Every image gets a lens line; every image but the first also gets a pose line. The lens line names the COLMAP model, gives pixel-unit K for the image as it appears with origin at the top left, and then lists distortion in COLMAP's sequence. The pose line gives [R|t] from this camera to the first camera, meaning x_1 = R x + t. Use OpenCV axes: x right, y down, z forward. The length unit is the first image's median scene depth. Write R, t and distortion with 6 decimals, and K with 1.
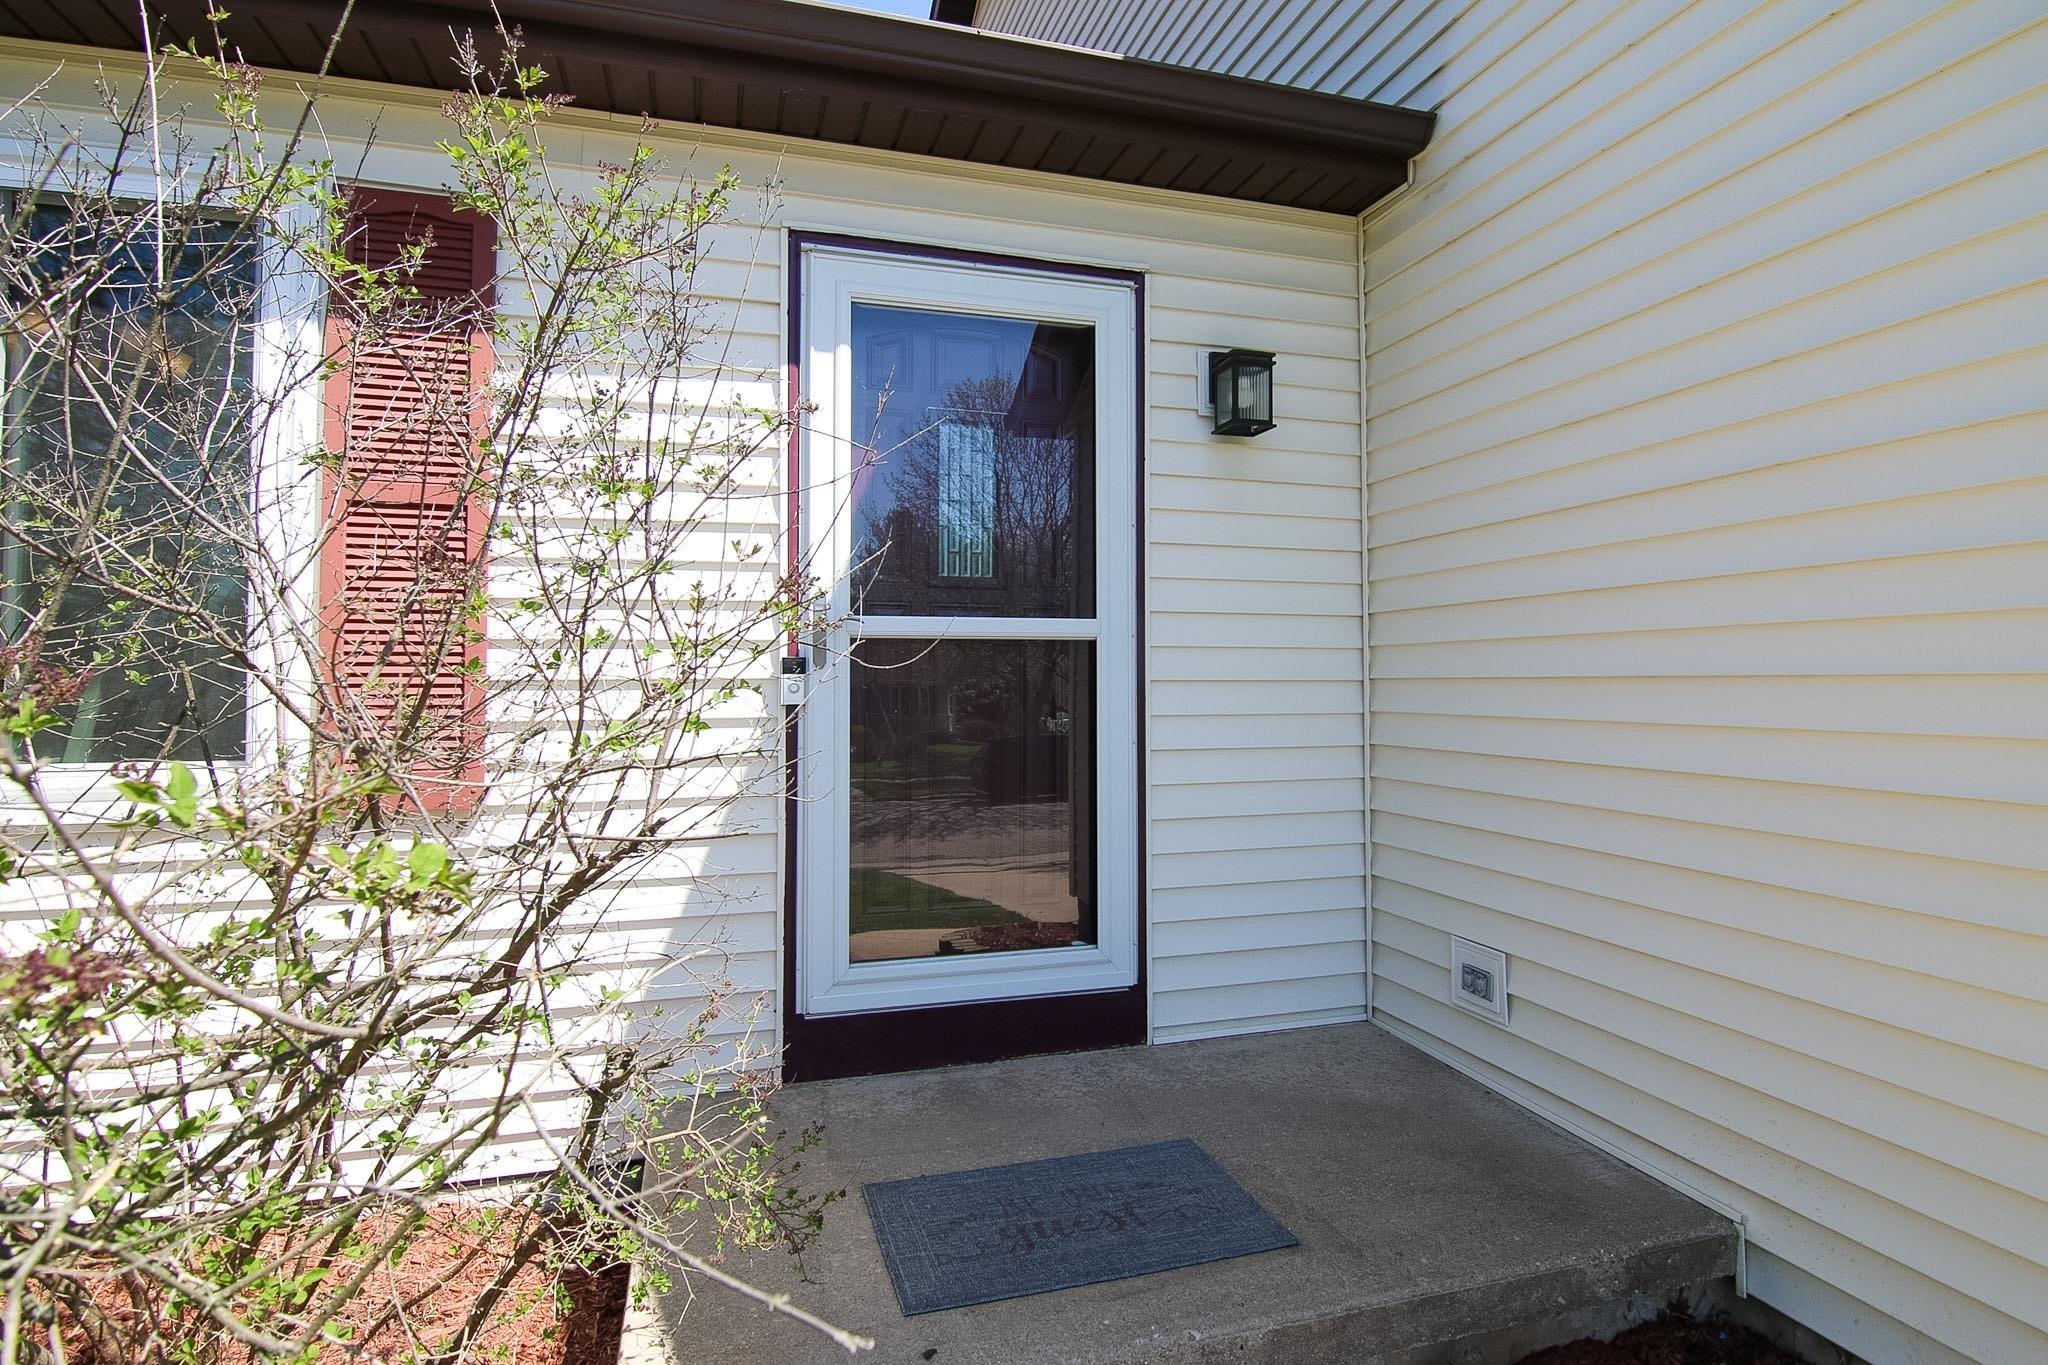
lens RADIAL K [[1046.3, 0, 1016.0], [0, 1046.3, 690.4], [0, 0, 1]] dist [-0.015011, -0.003533]
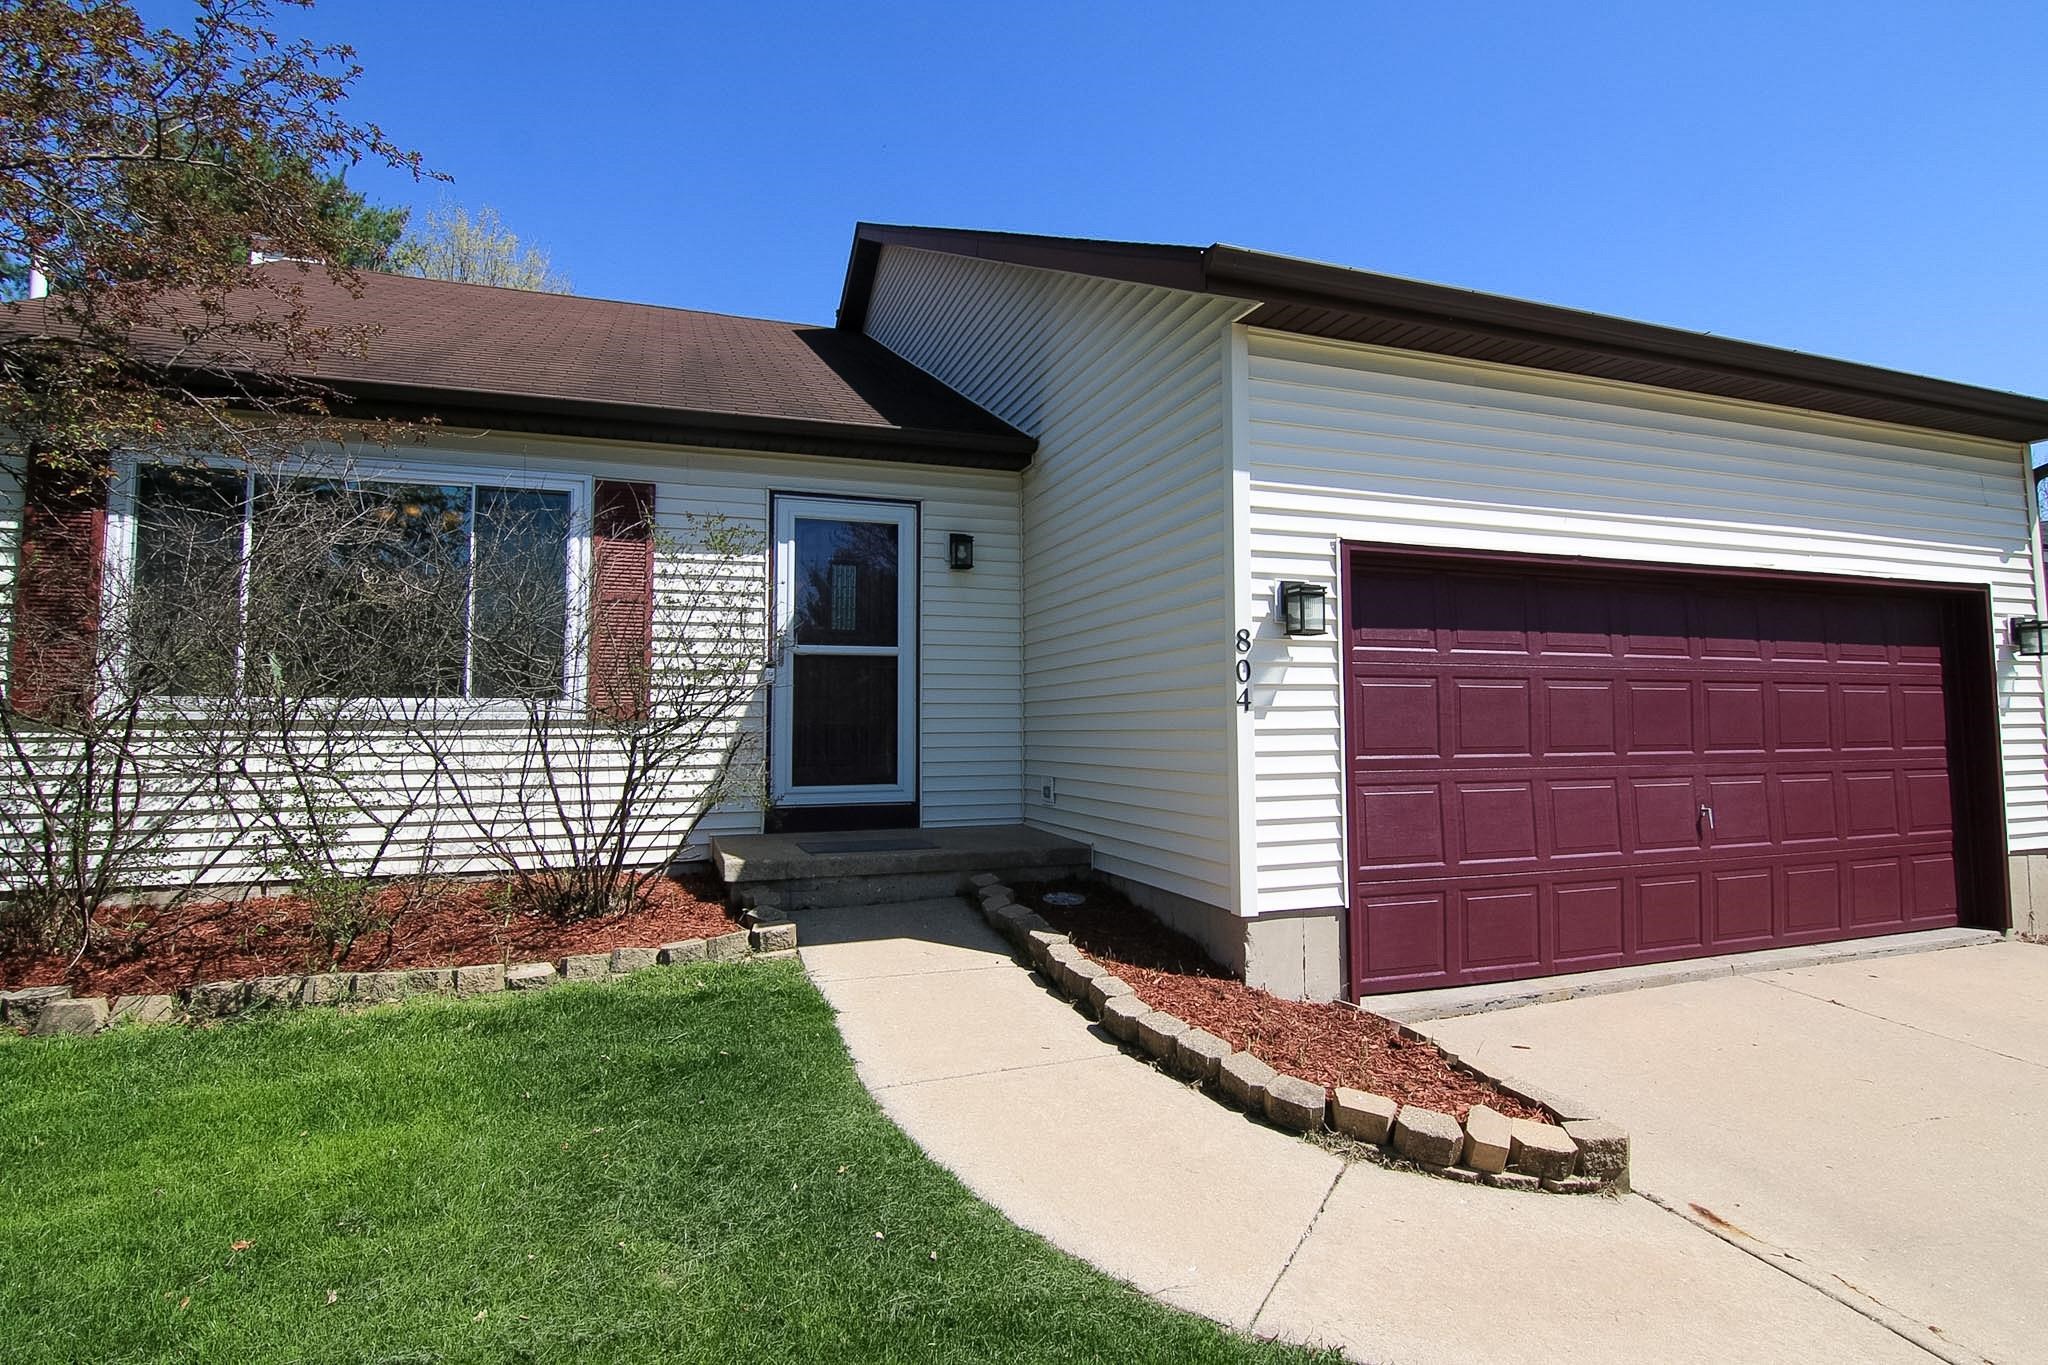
lens RADIAL K [[1046.3, 0, 1031.3], [0, 1046.3, 671.2], [0, 0, 1]] dist [-0.015011, -0.003533]
pose [[0.997019, -0.000914, 0.077153, 0.196670], [0.004919, 0.998649, -0.051733, 0.111656], [-0.077002, 0.051958, 0.995676, -1.398607]]
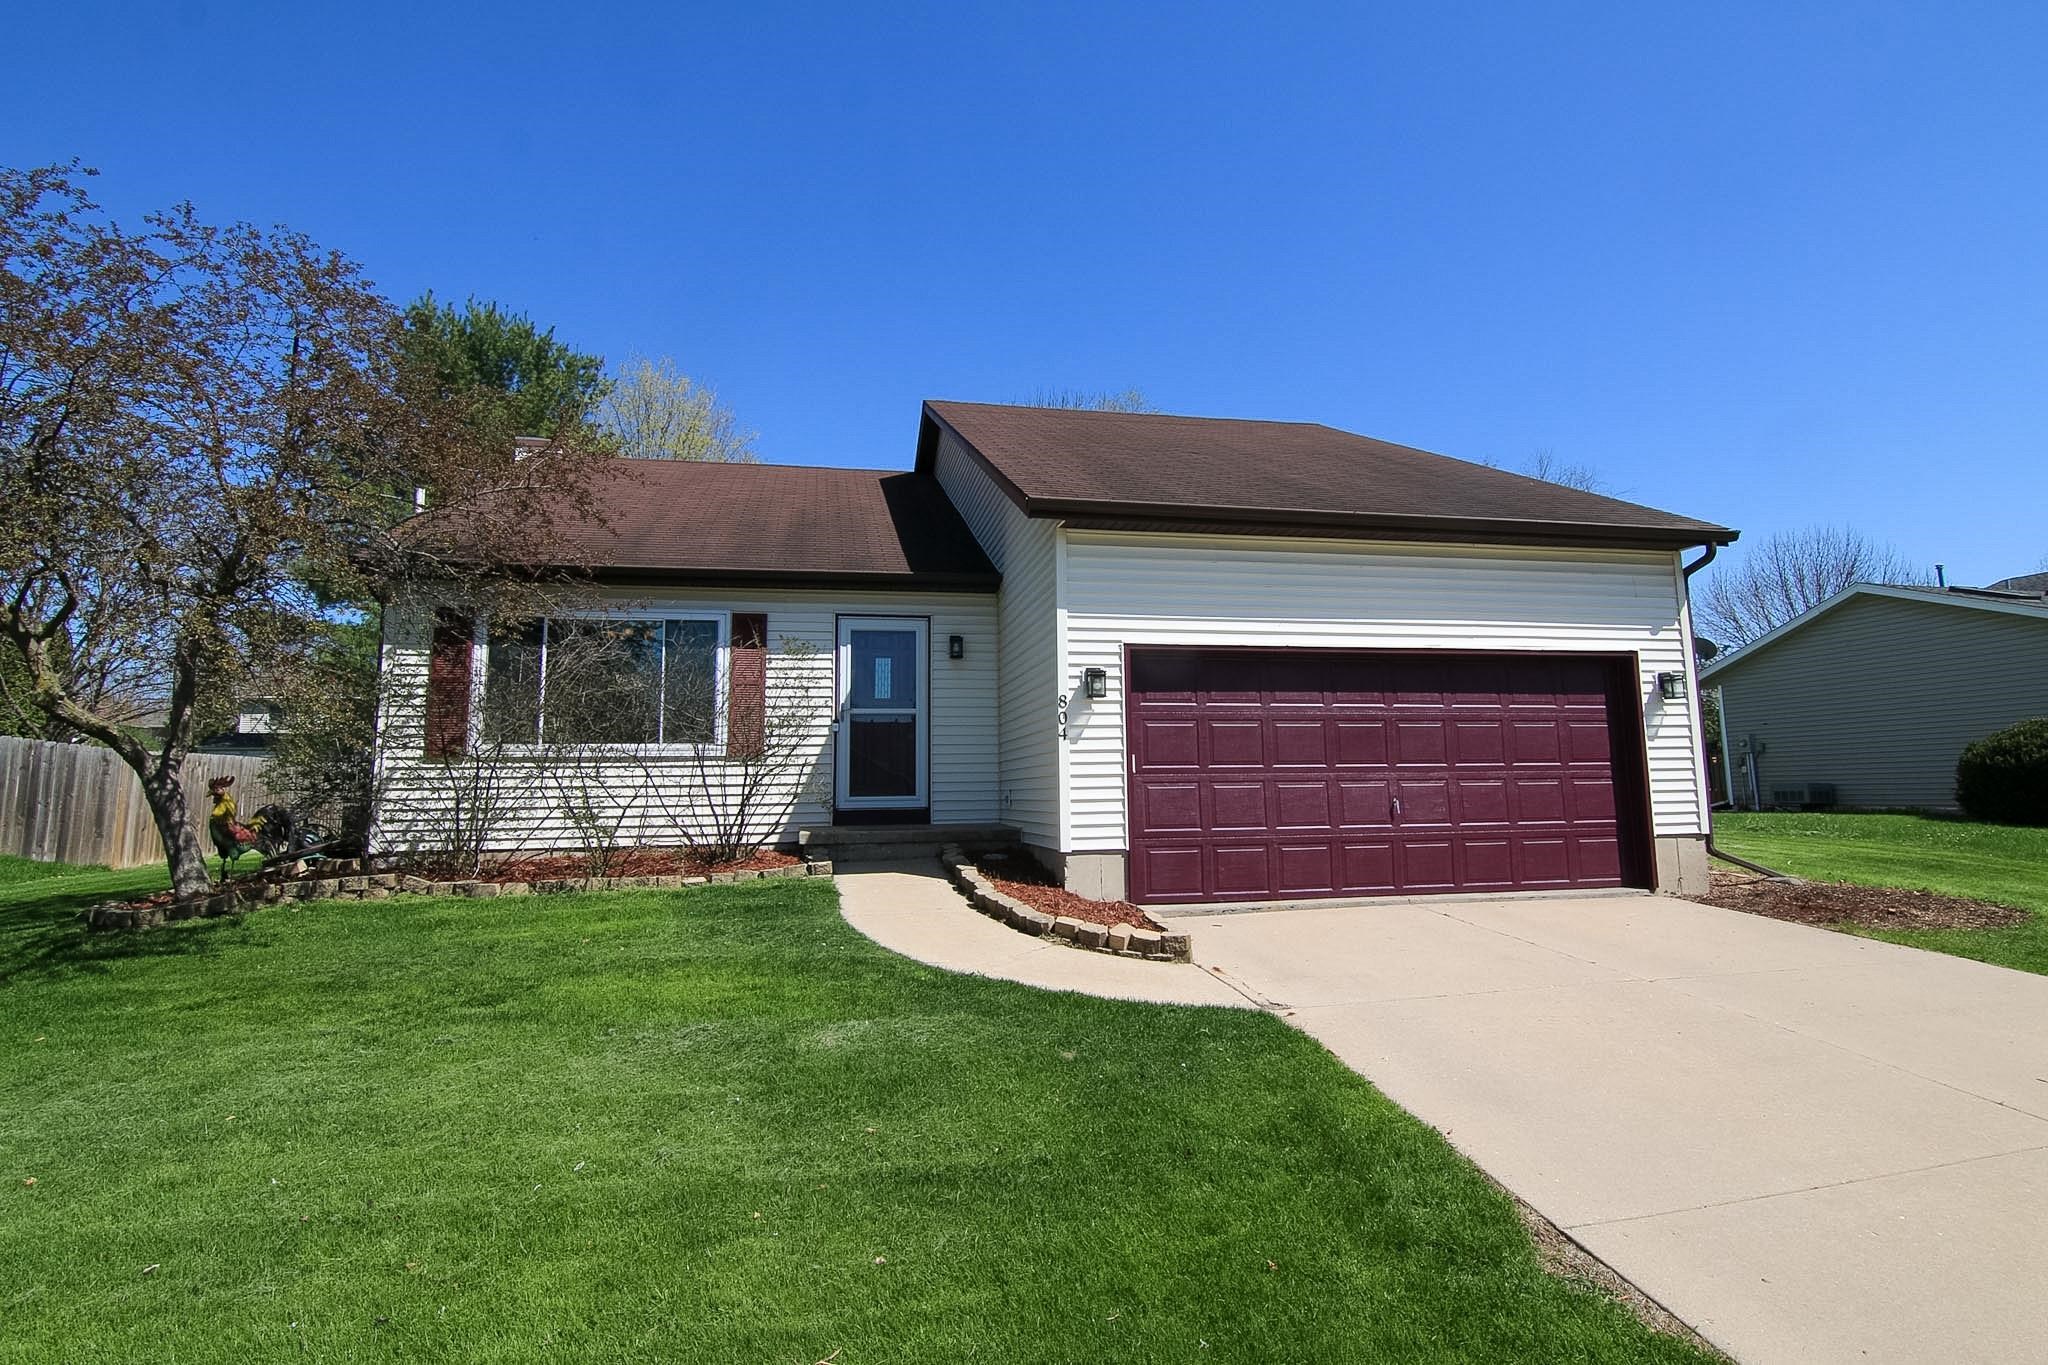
lens RADIAL K [[1046.3, 0, 1027.7], [0, 1046.3, 668.4], [0, 0, 1]] dist [-0.015011, -0.003533]
pose [[0.997655, -0.020917, -0.065173, 0.729033], [0.013304, 0.993262, -0.115128, 0.226349], [0.067142, 0.113991, 0.991210, -2.732349]]
